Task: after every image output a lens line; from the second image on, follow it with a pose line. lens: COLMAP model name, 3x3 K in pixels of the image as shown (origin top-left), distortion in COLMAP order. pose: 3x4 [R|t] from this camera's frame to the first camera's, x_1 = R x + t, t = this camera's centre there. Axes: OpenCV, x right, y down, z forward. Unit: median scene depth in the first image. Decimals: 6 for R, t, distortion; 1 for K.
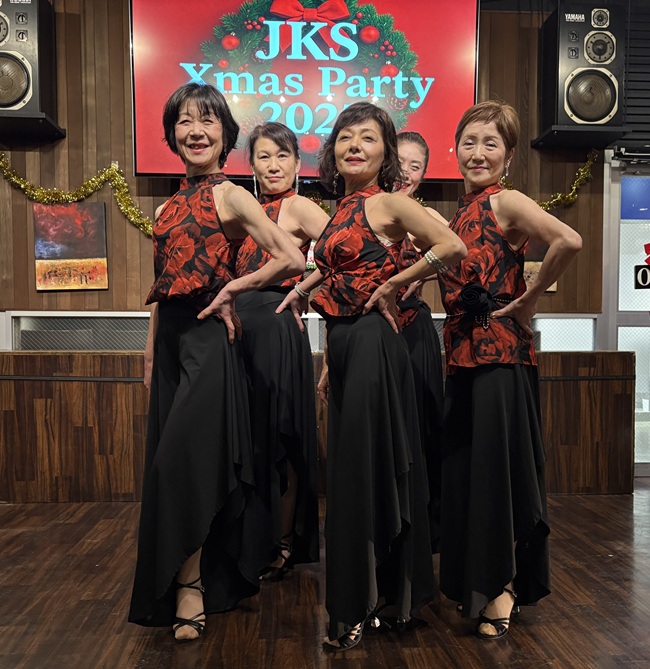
lens RADIAL K [[712.6, 0, 343.1], [0, 712.6, 363.9], [0, 0, 1]] dist [-0.007681, 0.039845]
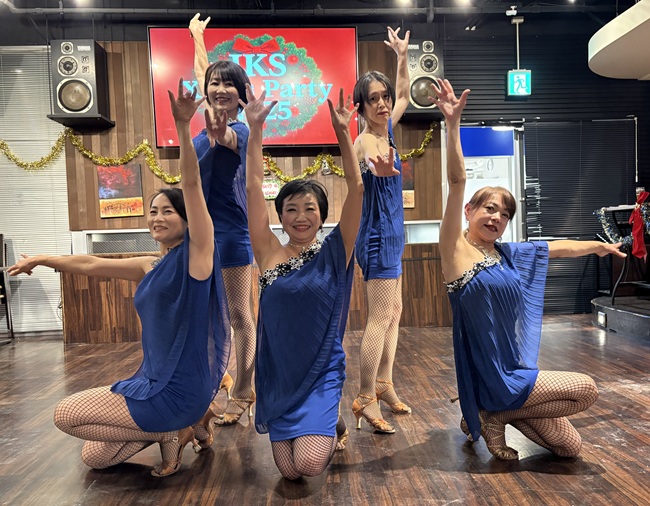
lens RADIAL K [[516.2, 0, 351.6], [0, 516.2, 254.1], [0, 0, 1]] dist [0.005392, 0.003949]
pose [[0.999344, -0.035375, 0.007747, 0.147428], [0.035419, 0.999357, -0.005512, 0.009528], [-0.007547, 0.005783, 0.999955, -0.219567]]
